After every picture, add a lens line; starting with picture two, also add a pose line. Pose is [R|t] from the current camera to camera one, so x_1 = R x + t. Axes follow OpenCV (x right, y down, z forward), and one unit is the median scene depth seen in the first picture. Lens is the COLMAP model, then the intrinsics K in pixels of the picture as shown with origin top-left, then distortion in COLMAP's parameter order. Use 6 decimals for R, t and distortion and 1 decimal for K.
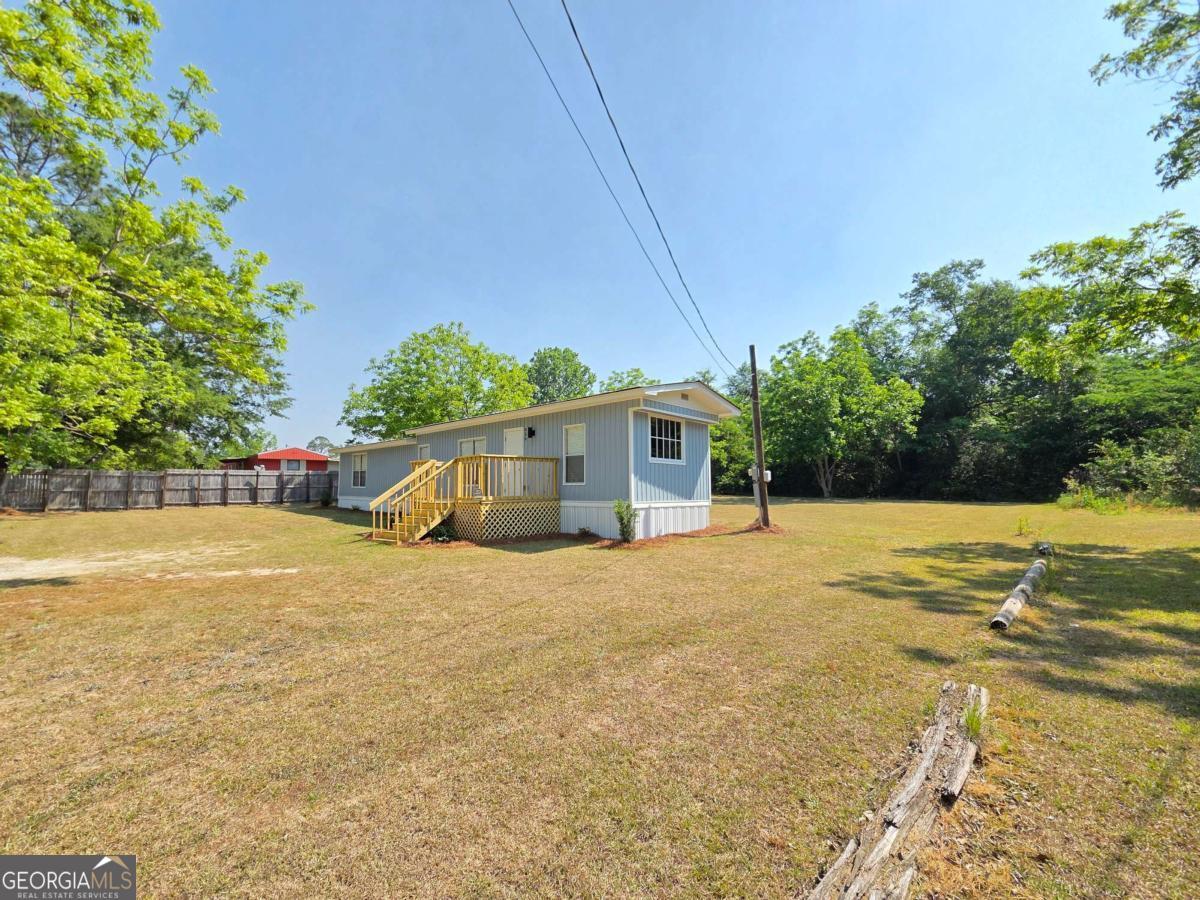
lens RADIAL K [[492.2, 0, 590.0], [0, 492.2, 456.7], [0, 0, 1]] dist [0.000762, -0.000133]
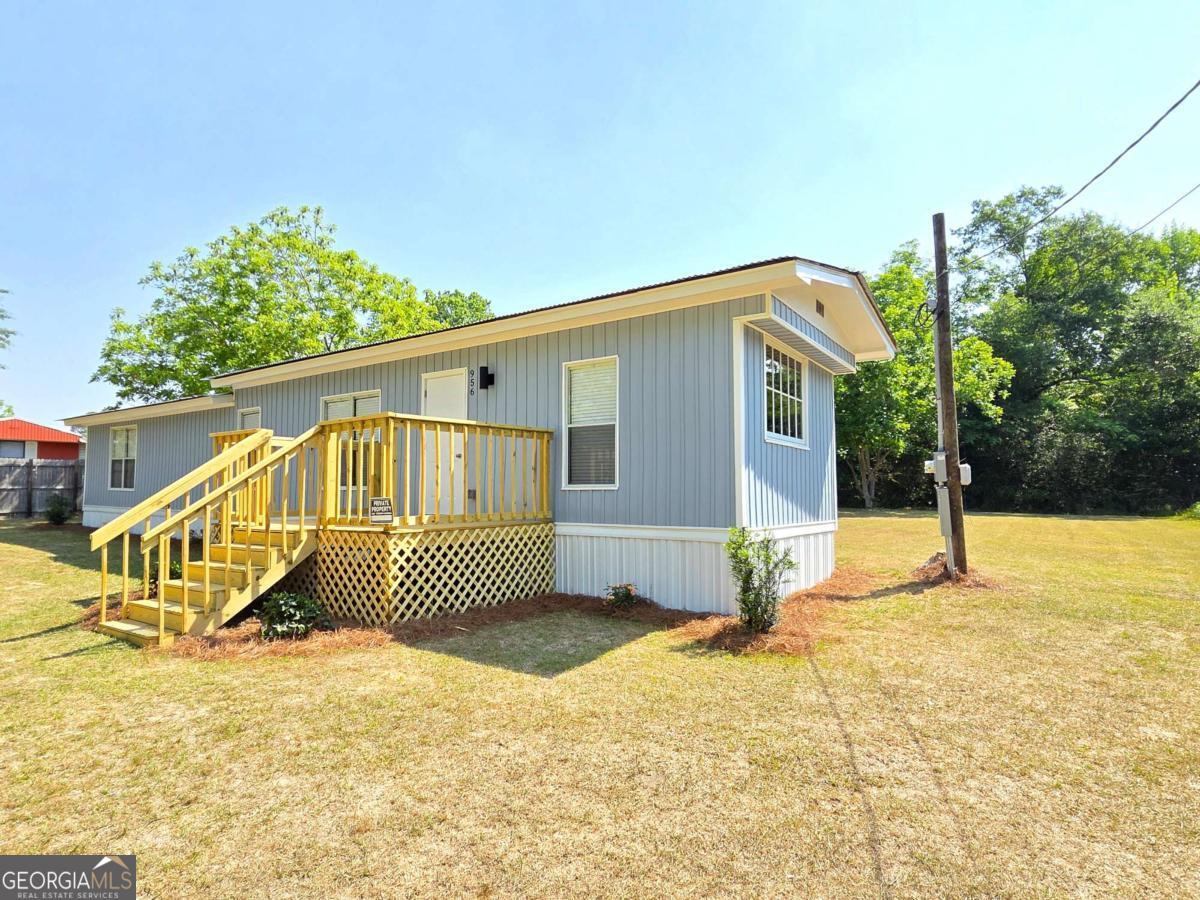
lens RADIAL K [[656.8, 0, 596.3], [0, 656.8, 465.6], [0, 0, 1]] dist [-0.001090, -0.000015]
pose [[0.988388, 0.011903, 0.151483, -0.116894], [-0.015590, 0.999610, 0.023174, 0.020235], [-0.151148, -0.025267, 0.988188, 0.382594]]
